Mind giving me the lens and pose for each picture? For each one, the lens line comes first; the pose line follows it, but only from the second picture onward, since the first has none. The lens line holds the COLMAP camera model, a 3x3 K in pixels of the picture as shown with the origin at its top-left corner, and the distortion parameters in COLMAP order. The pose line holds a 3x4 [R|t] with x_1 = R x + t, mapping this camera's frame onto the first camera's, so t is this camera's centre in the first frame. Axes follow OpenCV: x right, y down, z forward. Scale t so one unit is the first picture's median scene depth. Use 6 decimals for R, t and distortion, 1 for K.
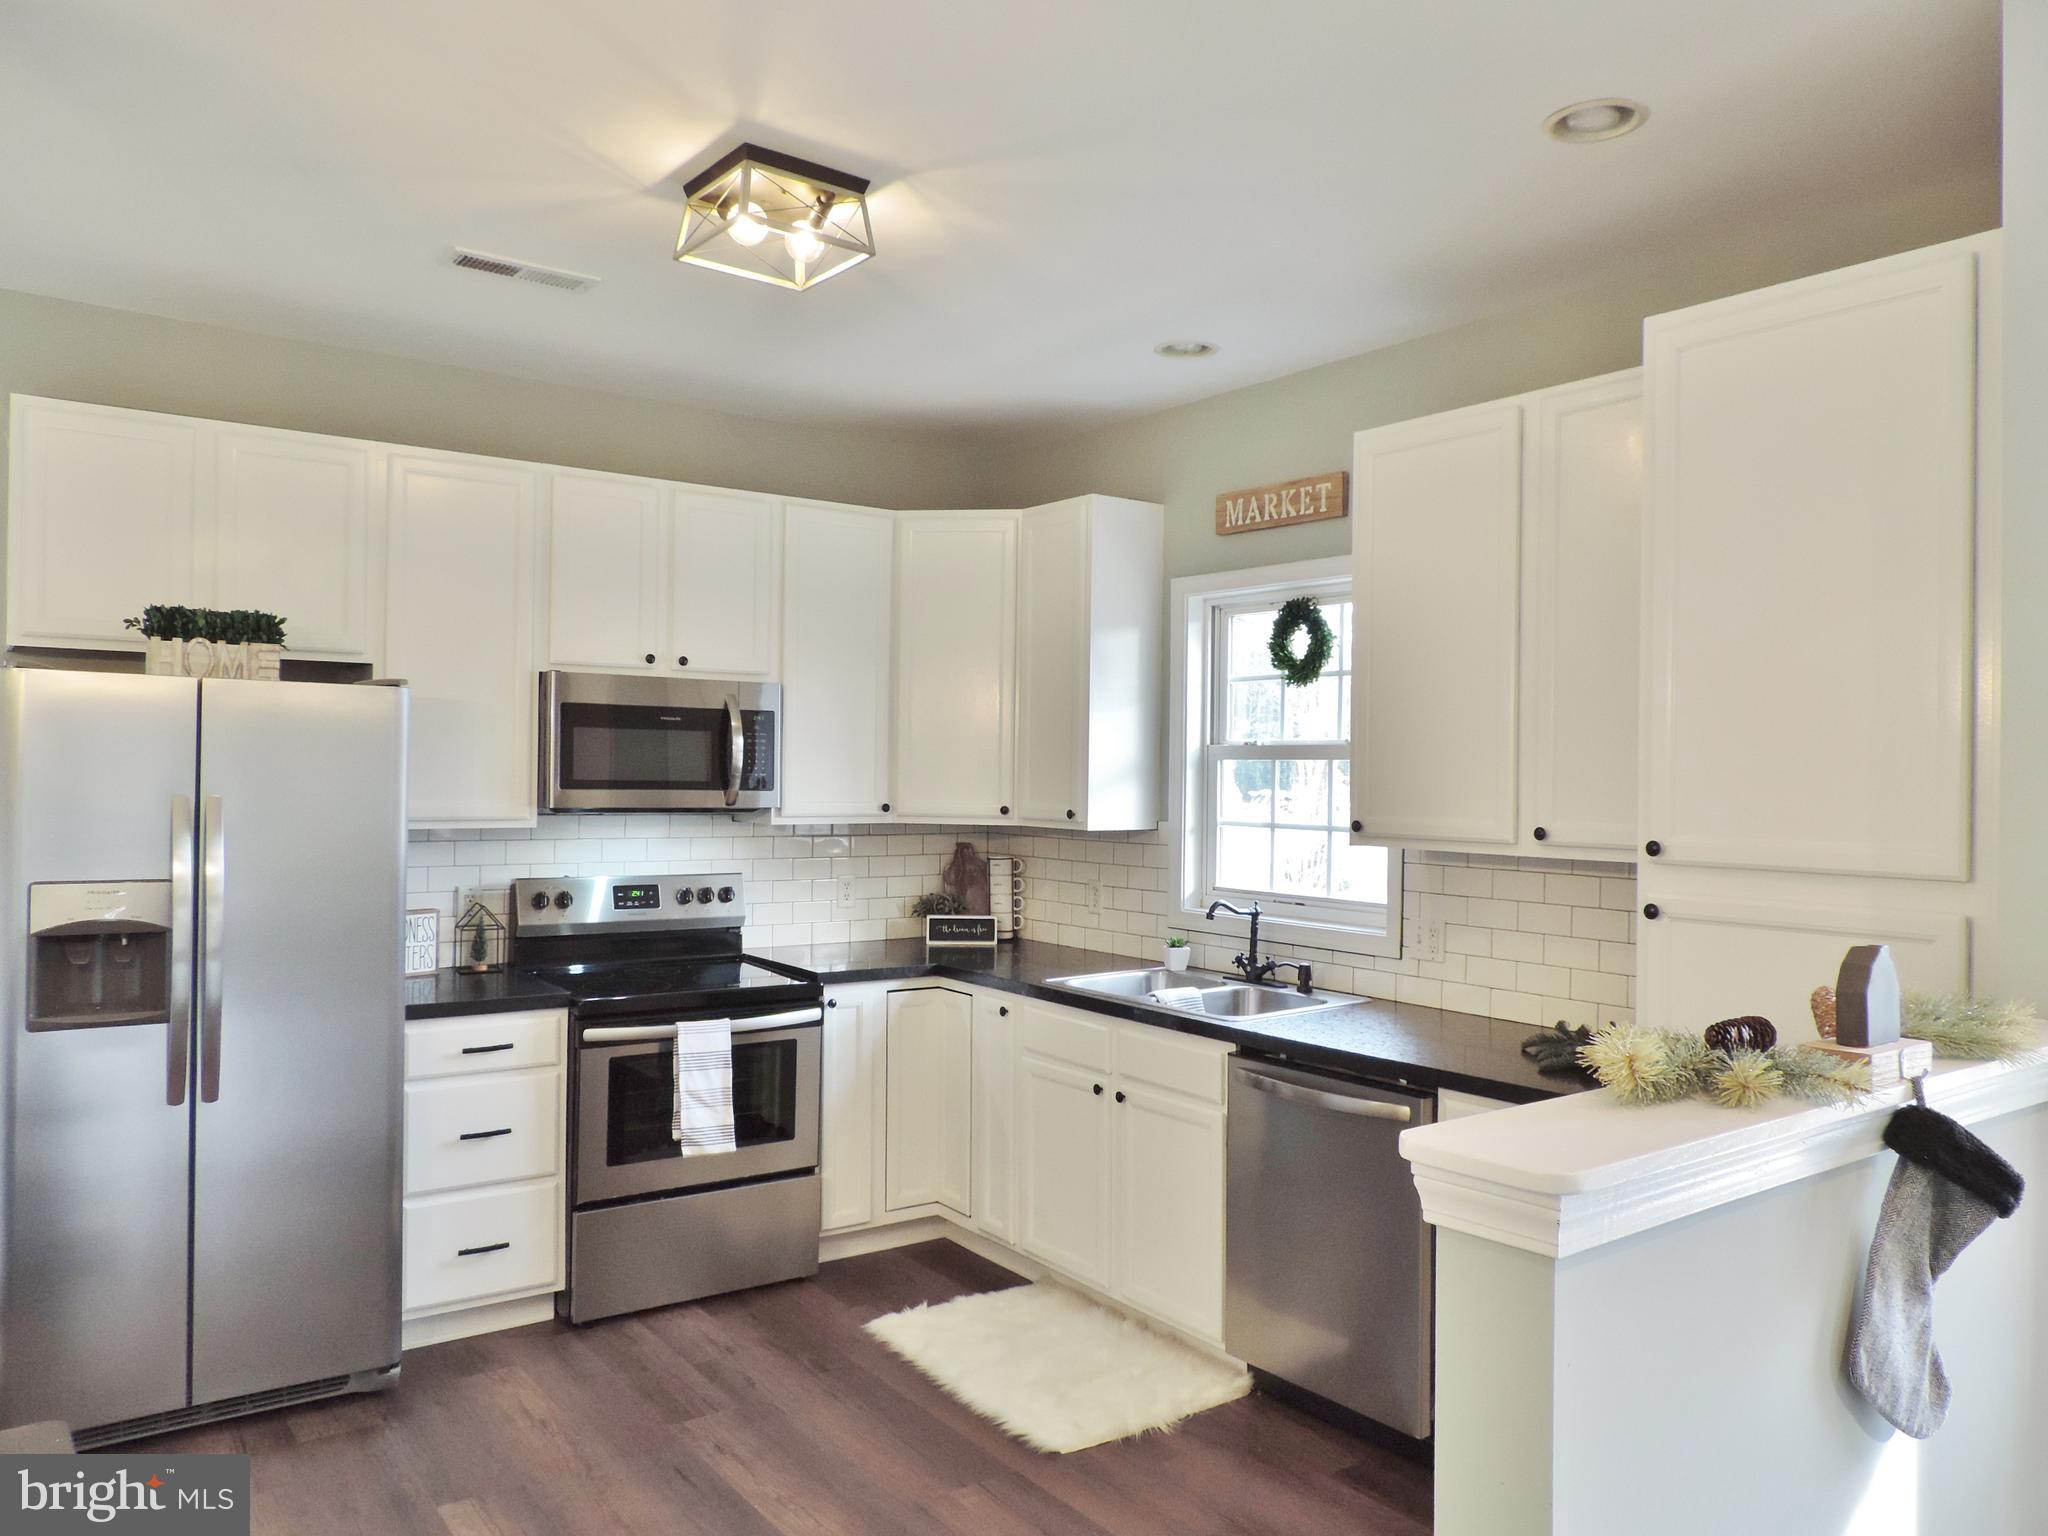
lens RADIAL K [[1455.5, 0, 1017.4], [0, 1455.5, 780.1], [0, 0, 1]] dist [-0.024640, 0.008805]
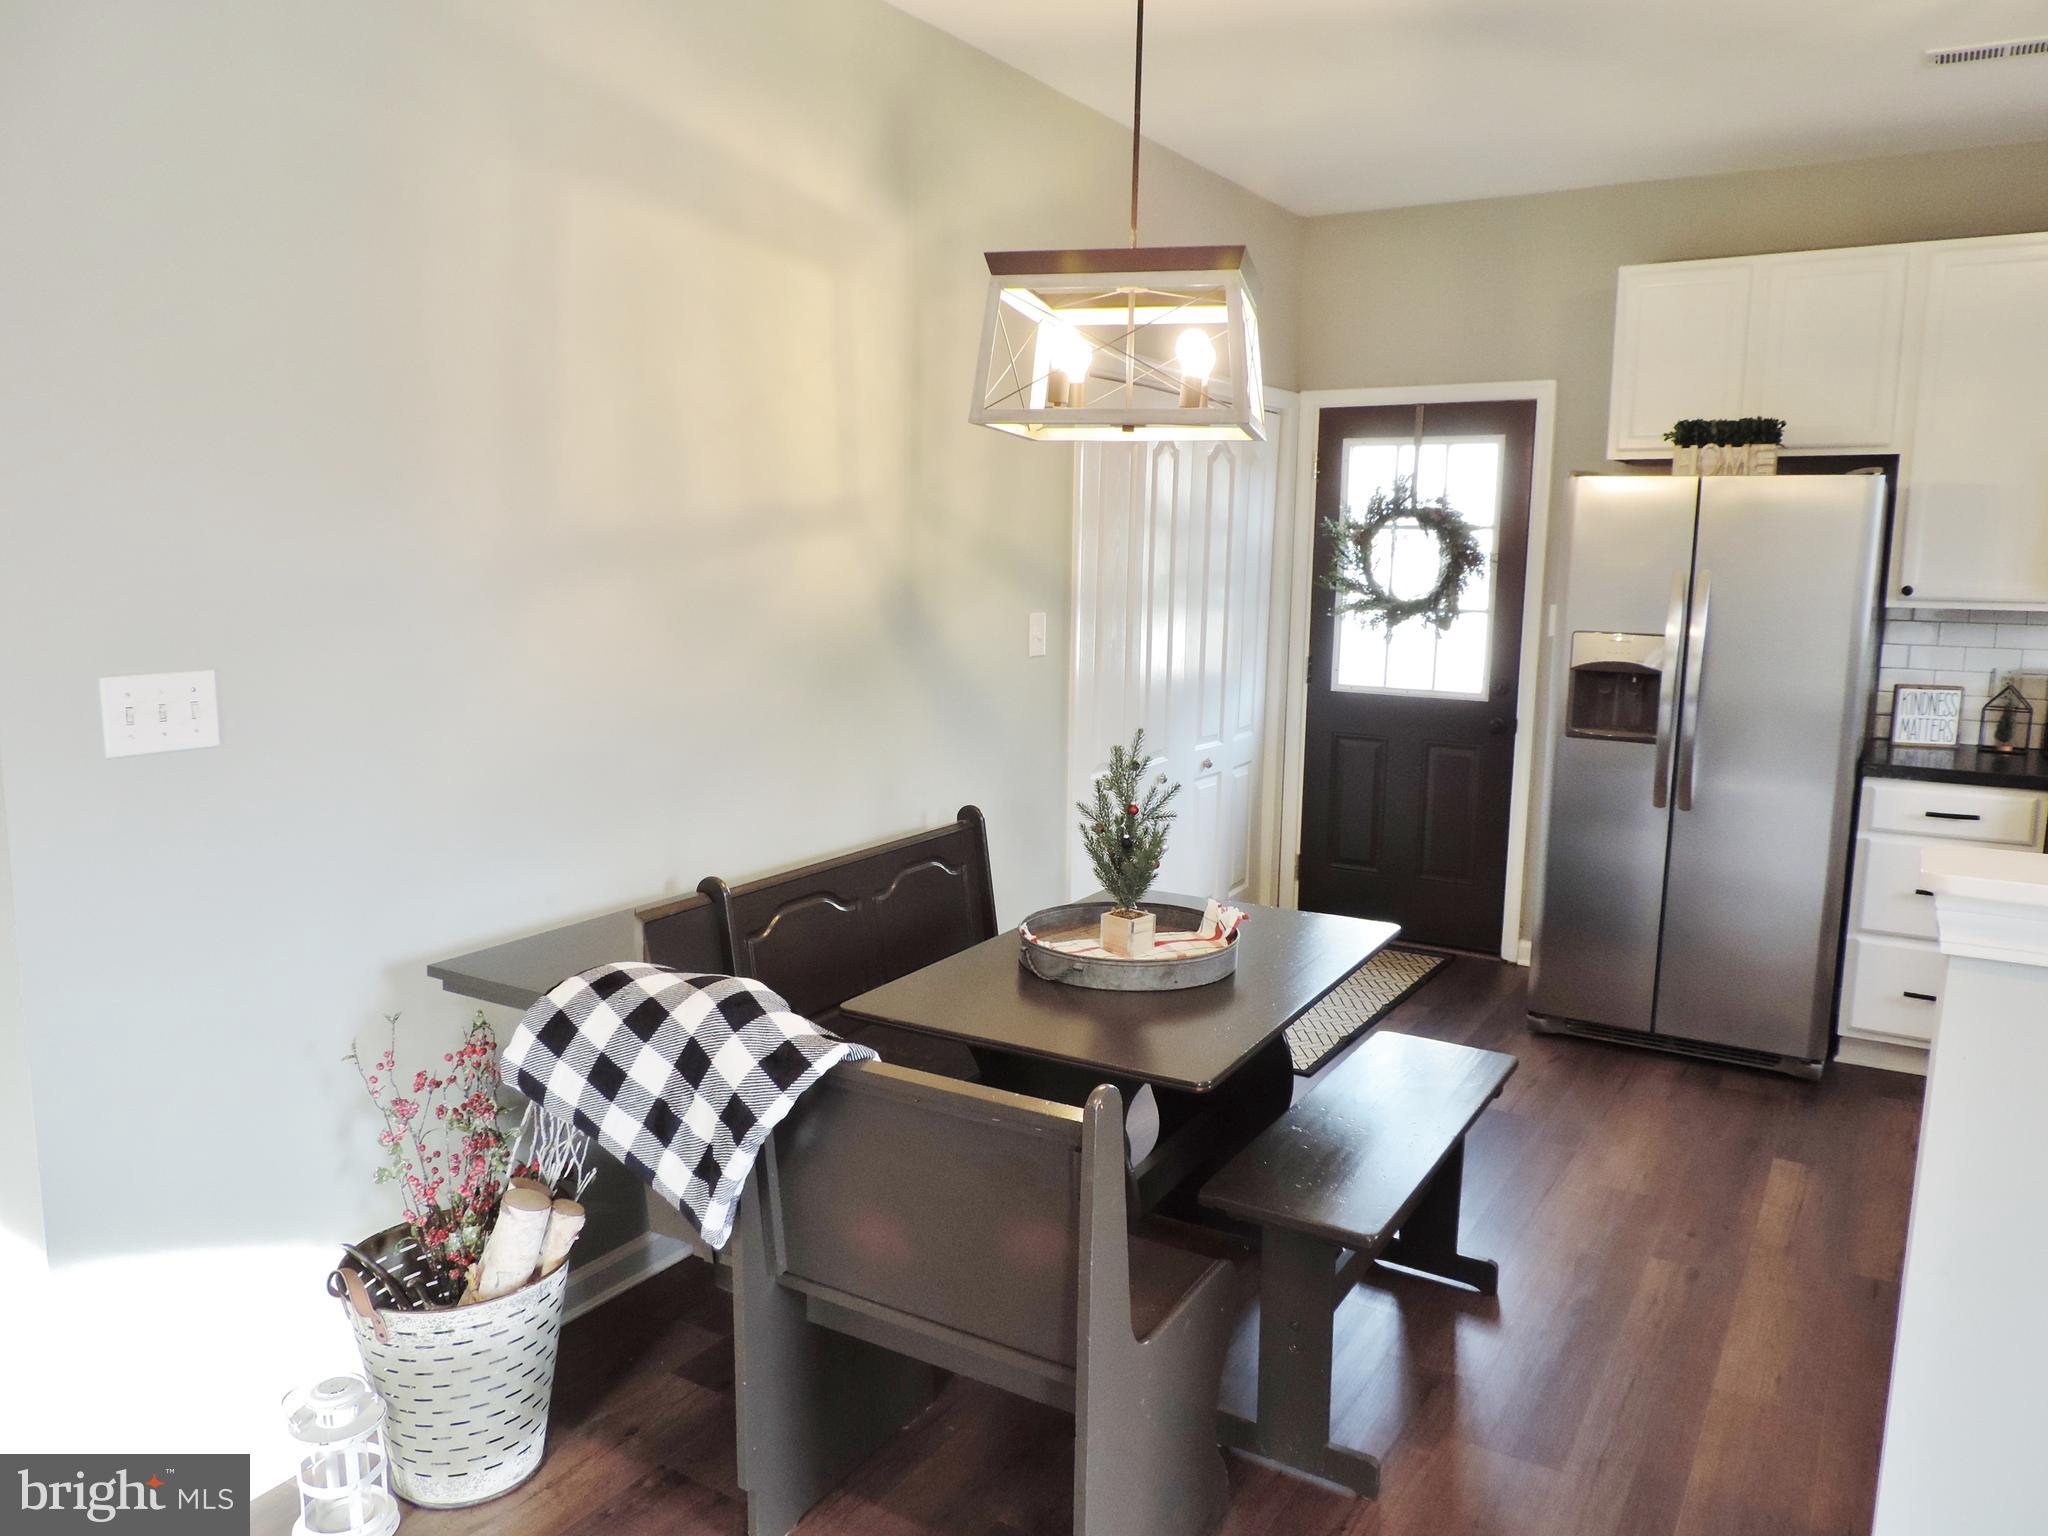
lens RADIAL K [[1455.5, 0, 1028.2], [0, 1455.5, 777.2], [0, 0, 1]] dist [-0.024640, 0.008805]
pose [[0.380543, 0.135008, -0.914855, 0.328613], [-0.008961, 0.989778, 0.142337, 0.011809], [0.924720, -0.045967, 0.377863, -0.025489]]
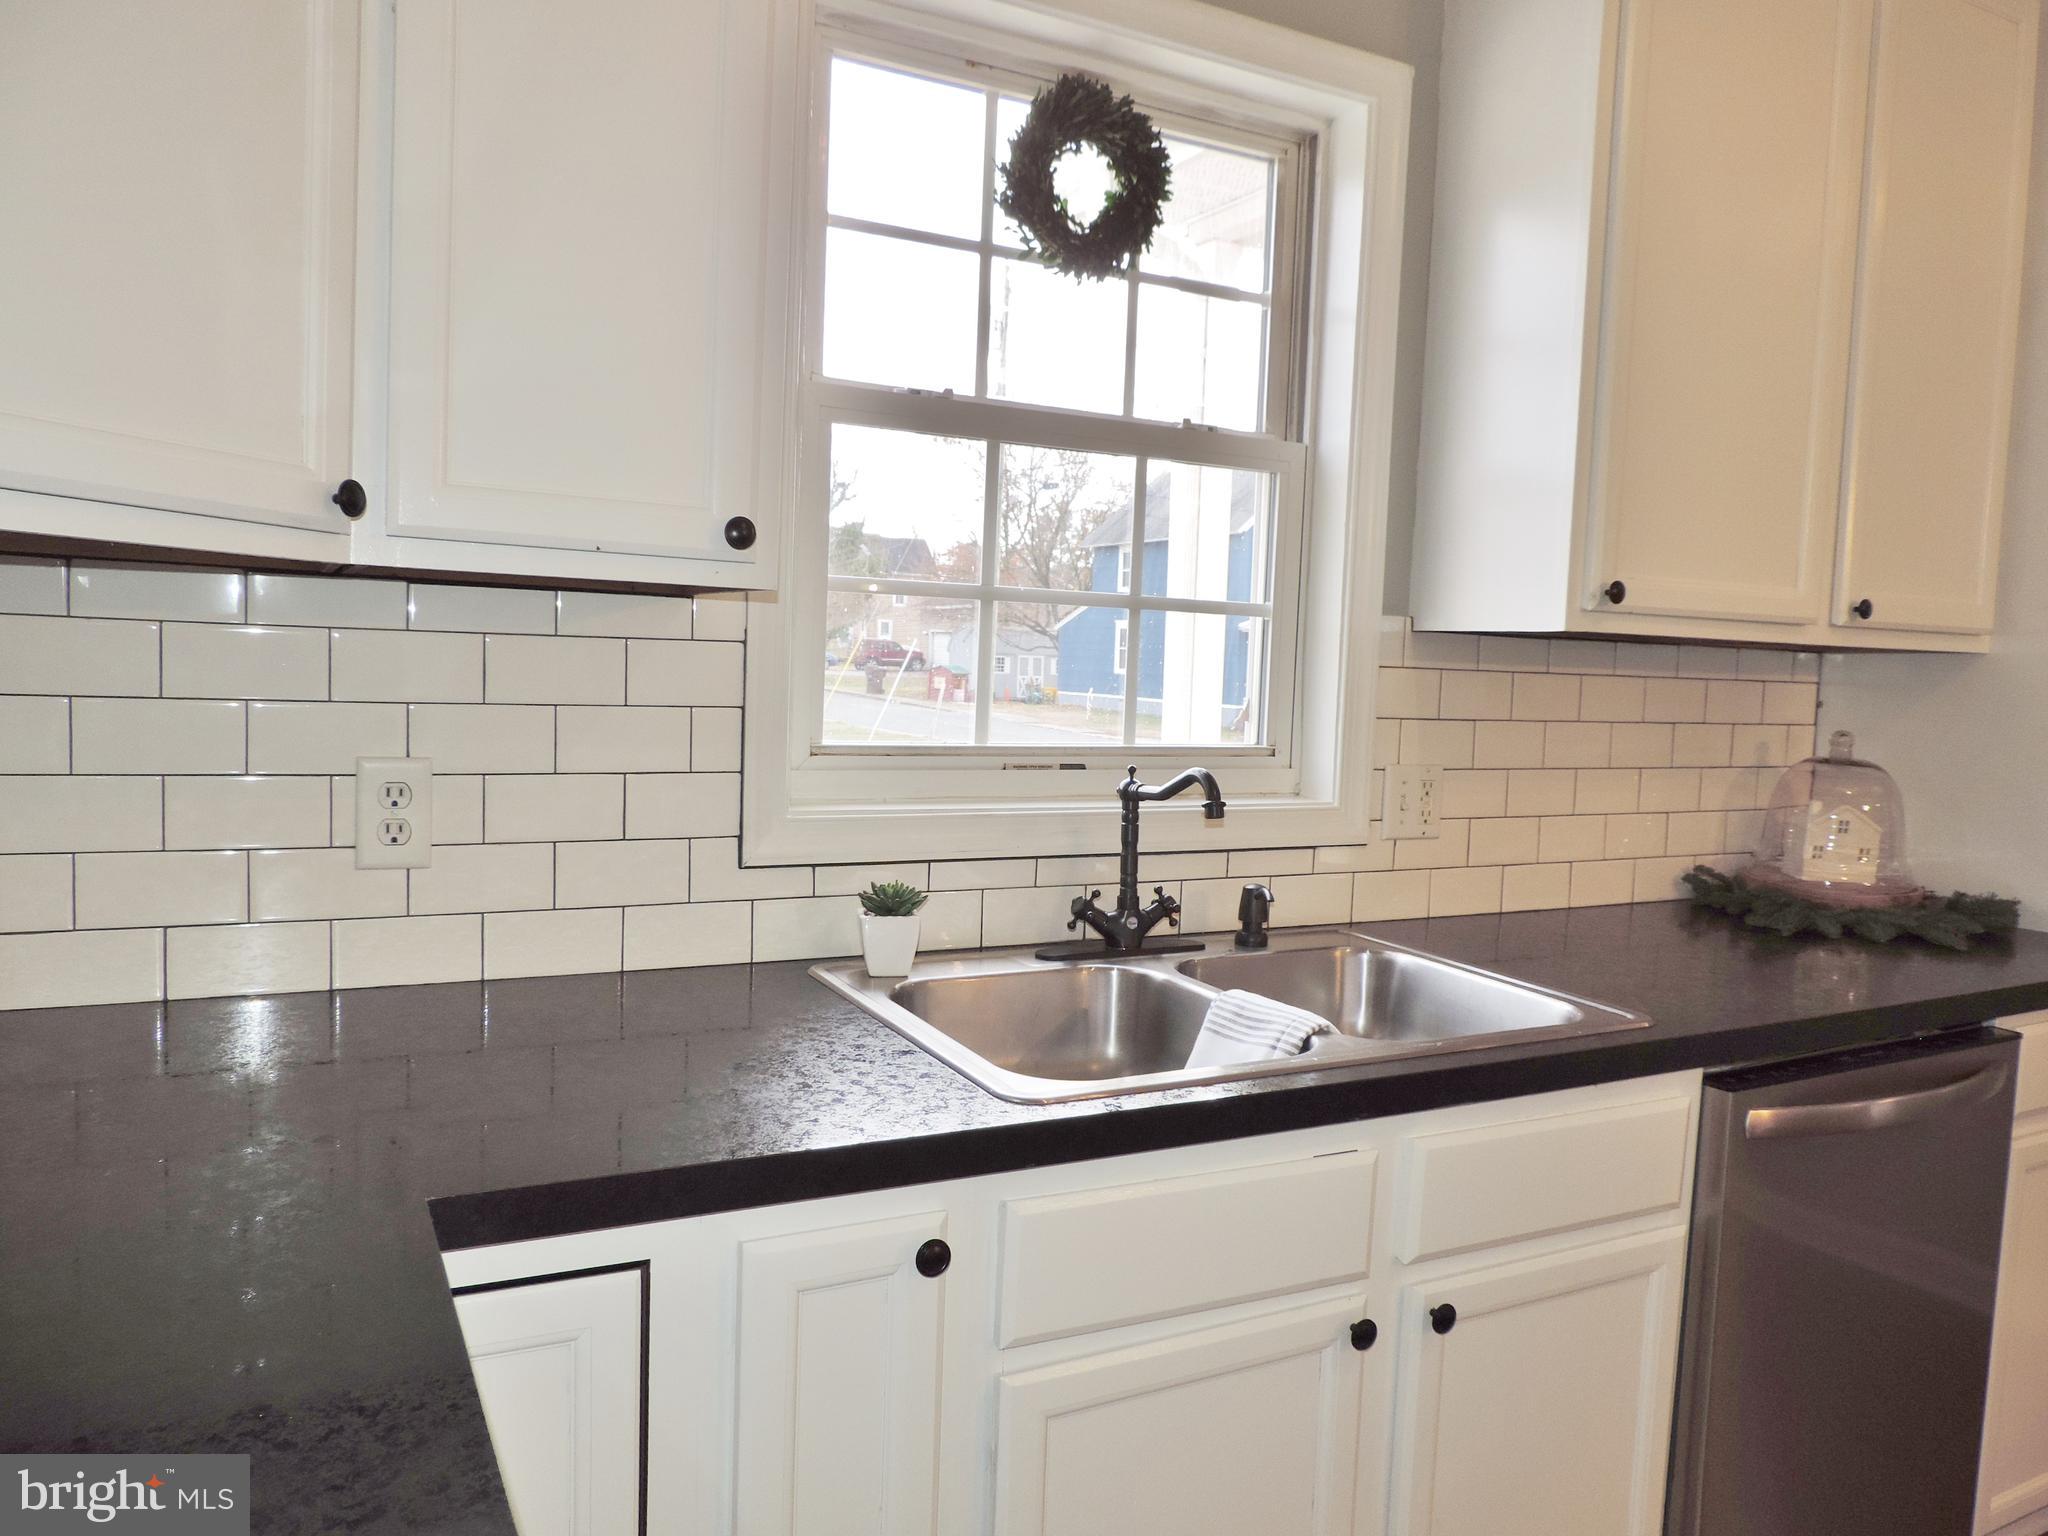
lens RADIAL K [[1455.5, 0, 1030.6], [0, 1455.5, 772.9], [0, 0, 1]] dist [-0.024640, 0.008805]
pose [[0.137420, -0.086538, 0.986725, -0.287502], [-0.030515, 0.995333, 0.091543, 0.049670], [-0.990043, -0.042689, 0.134138, 1.039738]]
